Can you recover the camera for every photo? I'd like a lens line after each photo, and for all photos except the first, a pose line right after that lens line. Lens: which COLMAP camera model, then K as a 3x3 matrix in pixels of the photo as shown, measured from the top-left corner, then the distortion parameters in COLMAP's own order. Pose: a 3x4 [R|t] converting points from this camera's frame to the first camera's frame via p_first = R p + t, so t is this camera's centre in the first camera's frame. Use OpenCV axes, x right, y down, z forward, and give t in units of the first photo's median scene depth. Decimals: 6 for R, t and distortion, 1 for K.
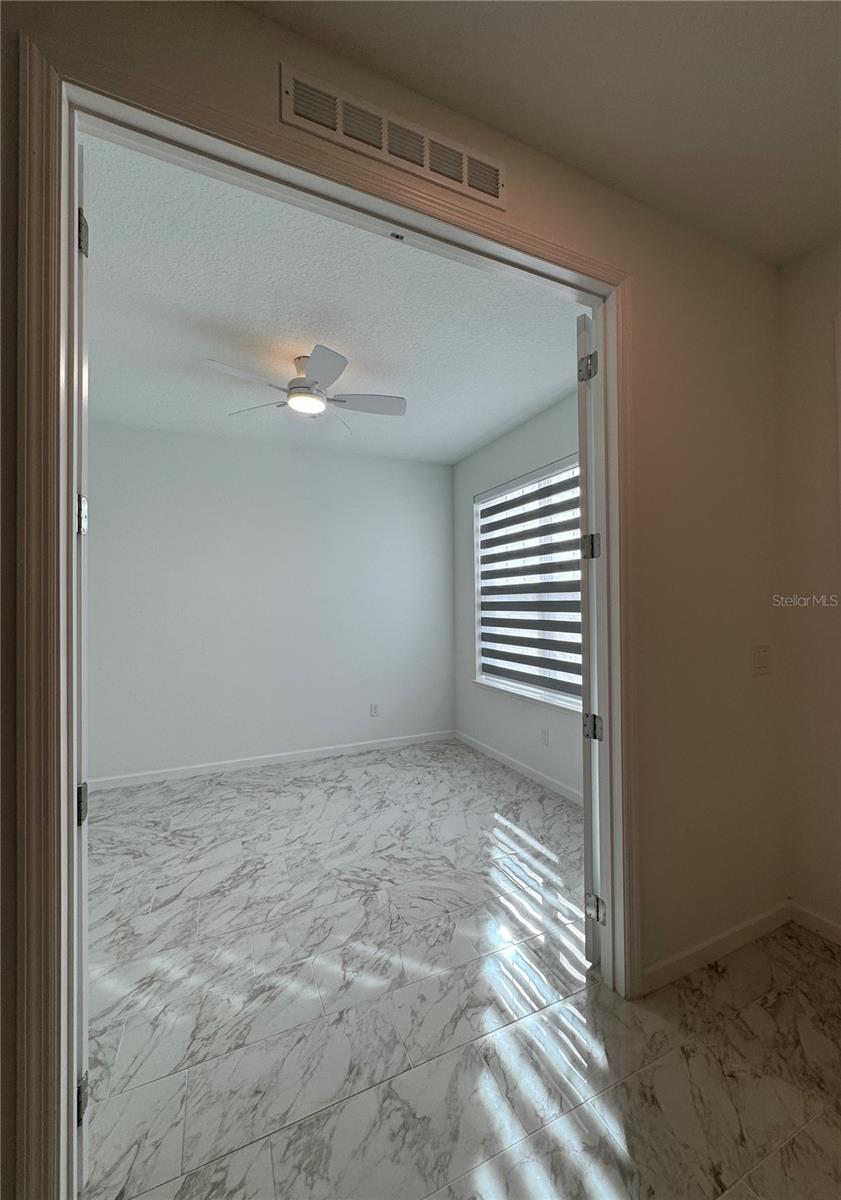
lens RADIAL K [[467.3, 0, 428.6], [0, 467.3, 595.8], [0, 0, 1]] dist [-0.000141, -0.000323]
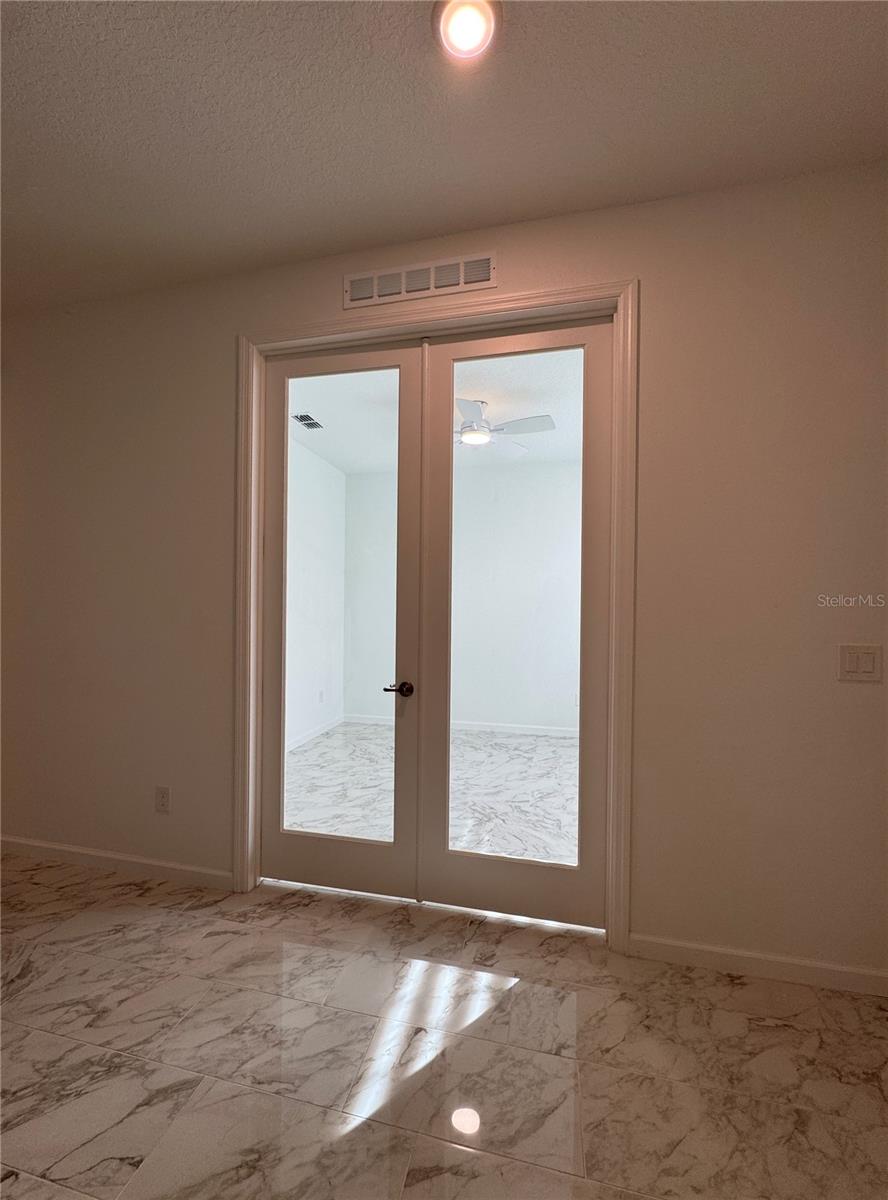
lens RADIAL K [[482.5, 0, 440.3], [0, 482.5, 606.0], [0, 0, 1]] dist [0.000744, 0.000152]
pose [[0.783882, 0.016049, -0.620702, 0.534444], [-0.006209, 0.999819, 0.018010, 0.021353], [0.620879, -0.010263, 0.783839, -0.091434]]
